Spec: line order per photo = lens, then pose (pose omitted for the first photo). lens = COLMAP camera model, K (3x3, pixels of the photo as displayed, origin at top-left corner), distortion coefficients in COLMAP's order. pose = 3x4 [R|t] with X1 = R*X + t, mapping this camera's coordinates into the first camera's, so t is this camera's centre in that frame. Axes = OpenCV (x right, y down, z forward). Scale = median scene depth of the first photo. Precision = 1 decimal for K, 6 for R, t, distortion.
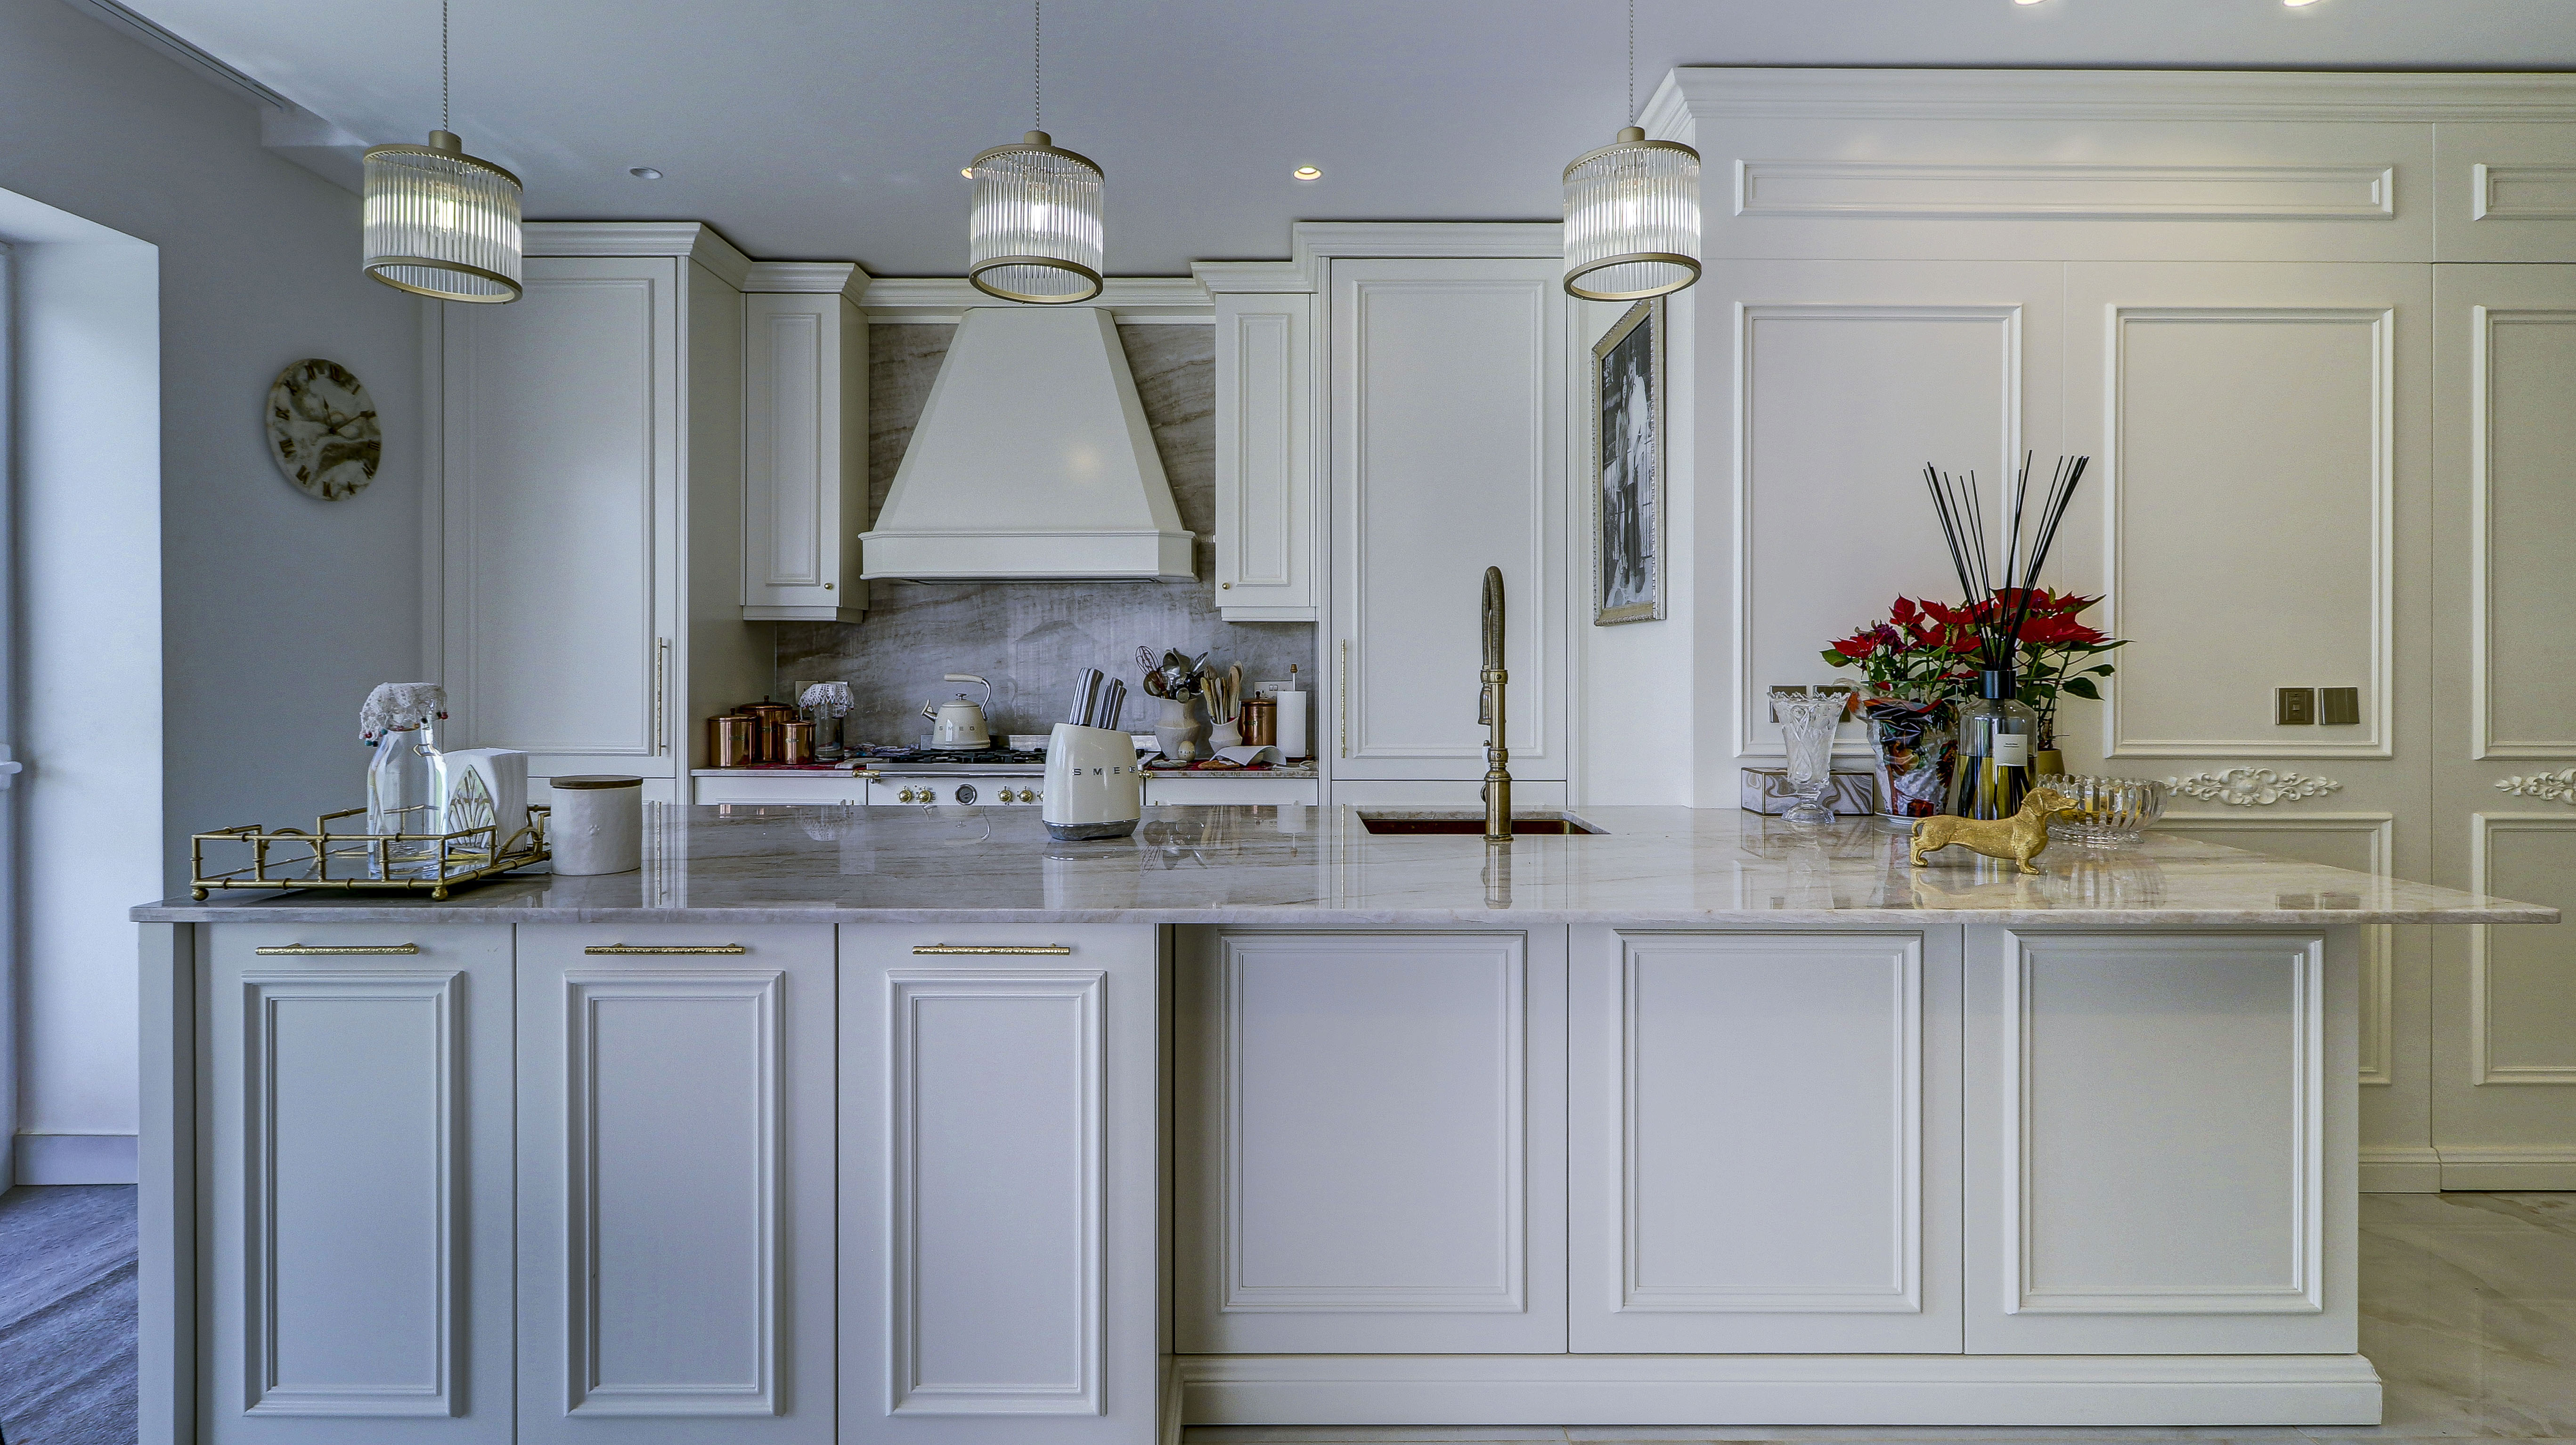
lens RADIAL K [[1209.6, 0, 1329.1], [0, 1209.6, 665.7], [0, 0, 1]] dist [-0.011508, -0.003044]
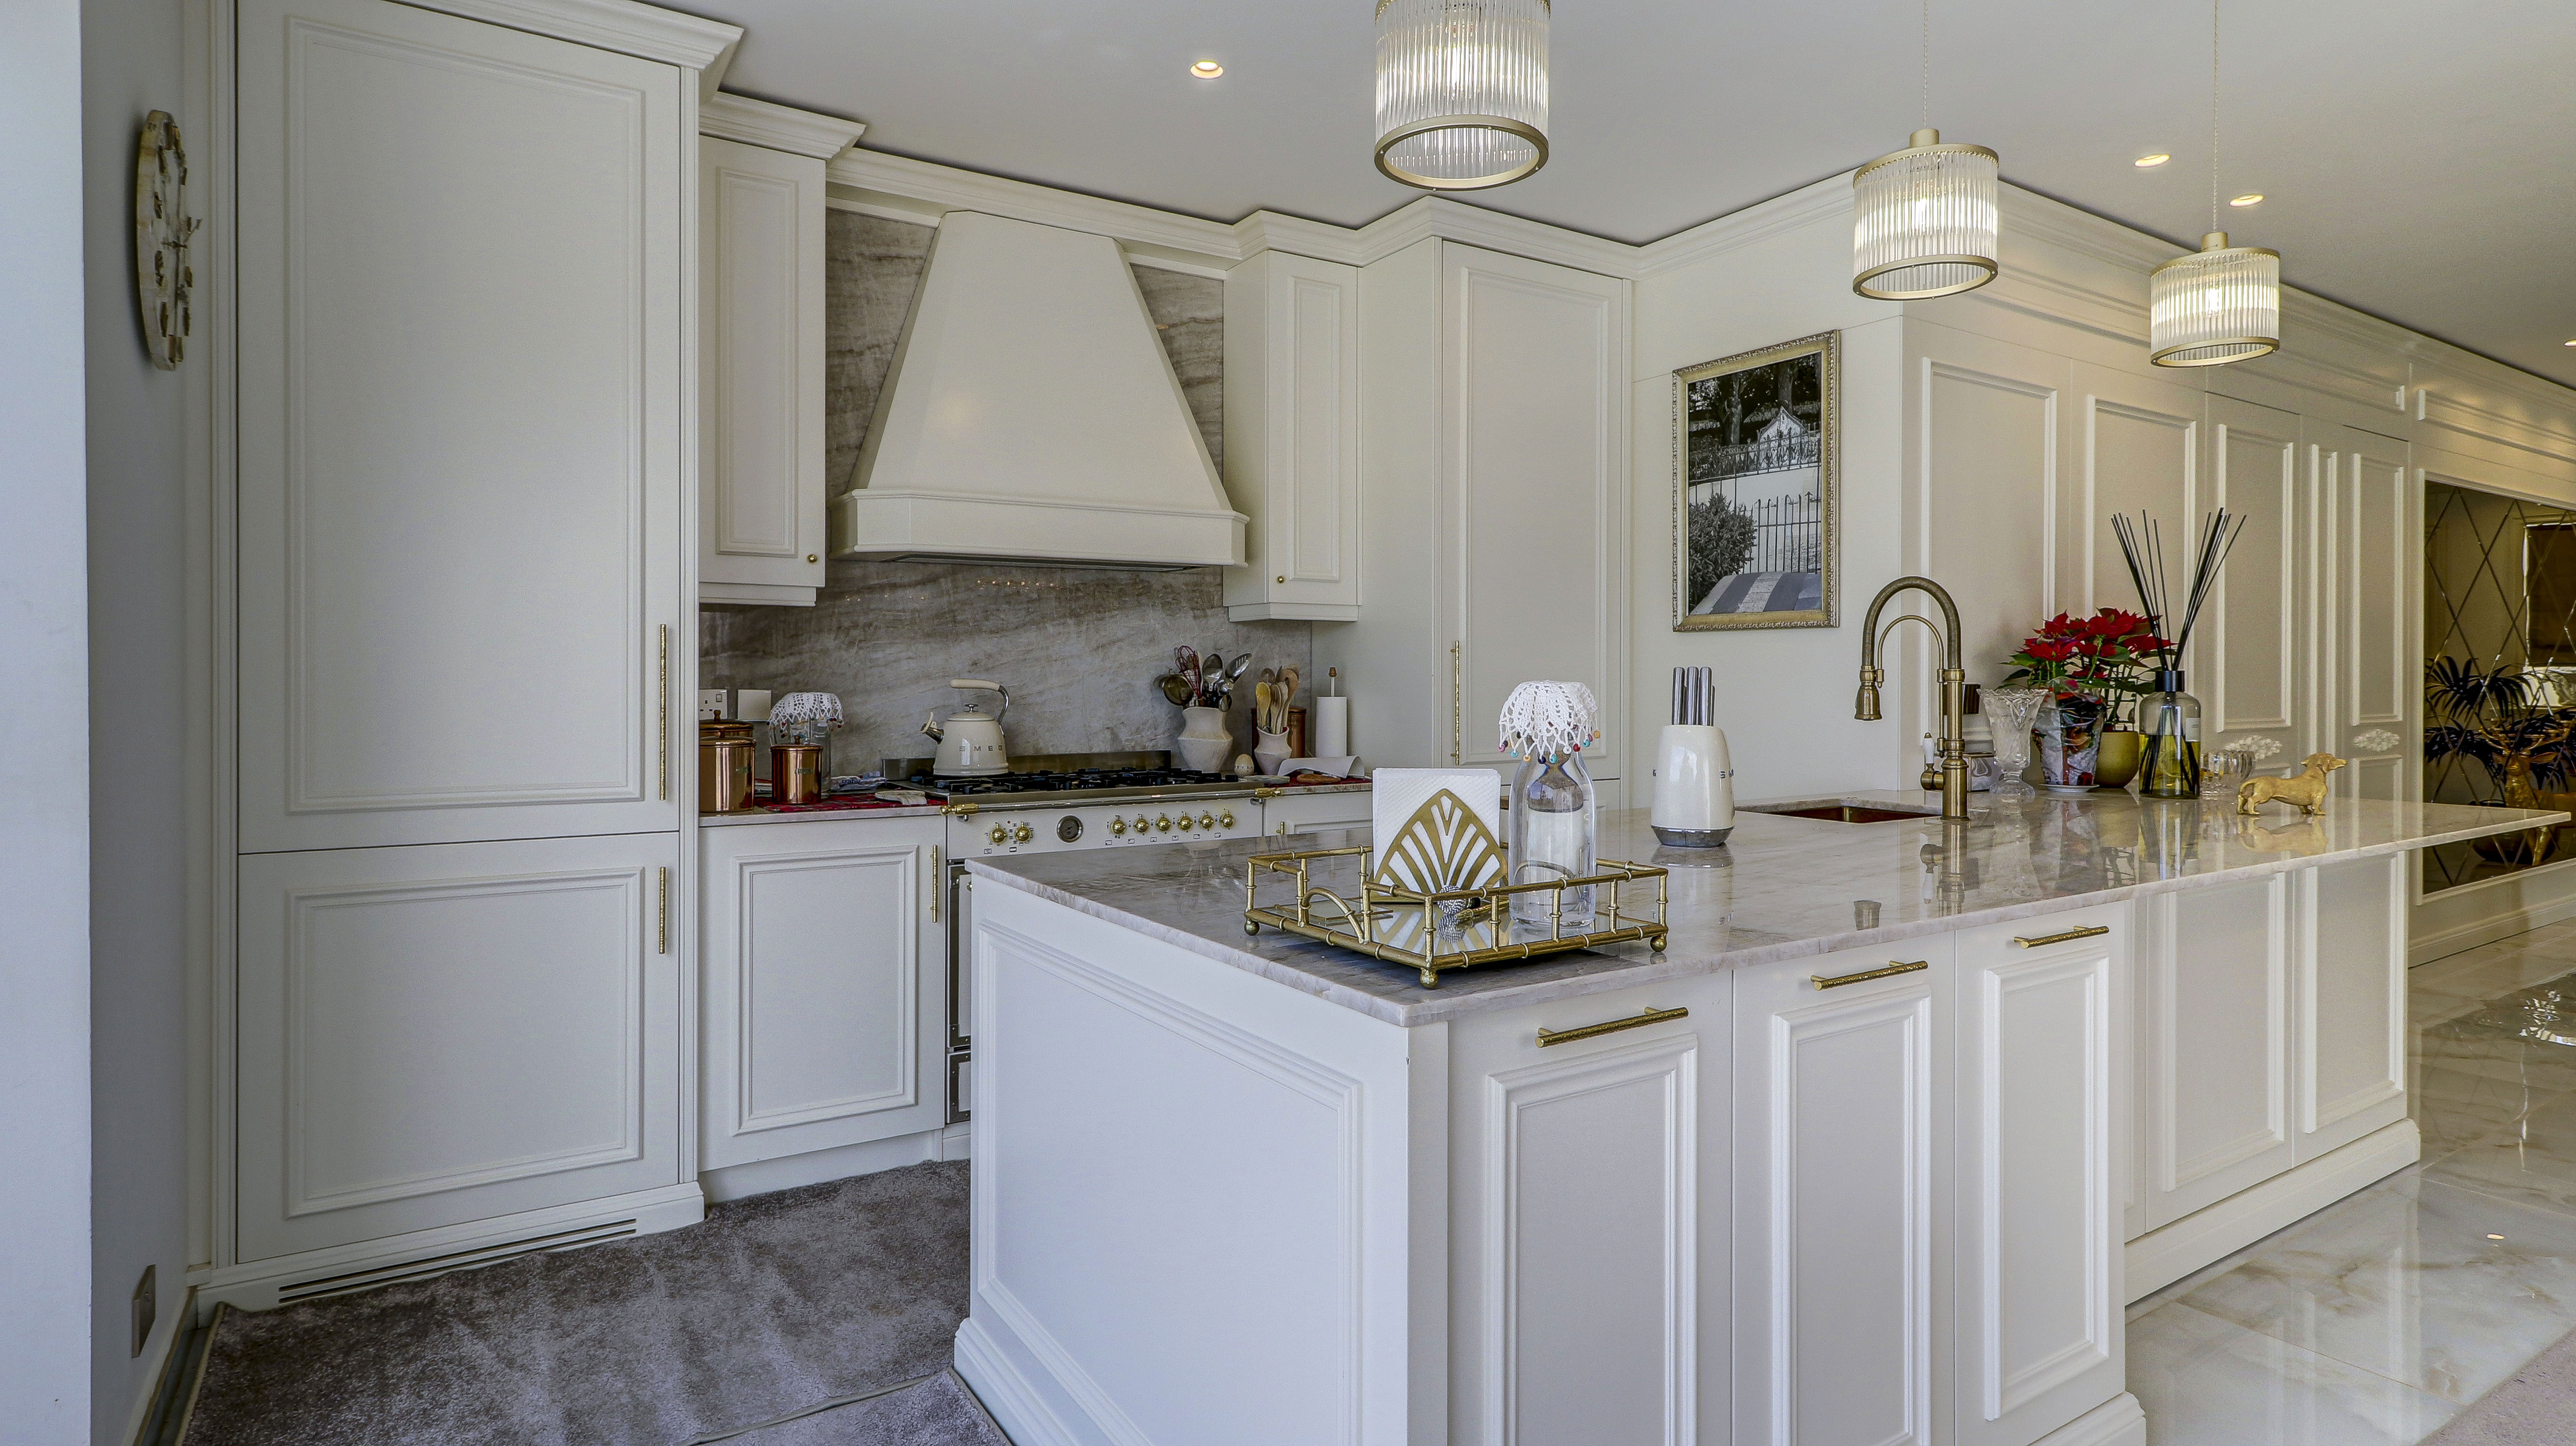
lens RADIAL K [[1309.4, 0, 1373.4], [0, 1309.4, 666.1], [0, 0, 1]] dist [-0.018120, 0.001127]
pose [[0.843221, 0.003913, 0.537552, -0.549873], [0.001294, 0.999956, -0.009308, 0.006937], [-0.537565, 0.008544, 0.843179, 0.153918]]
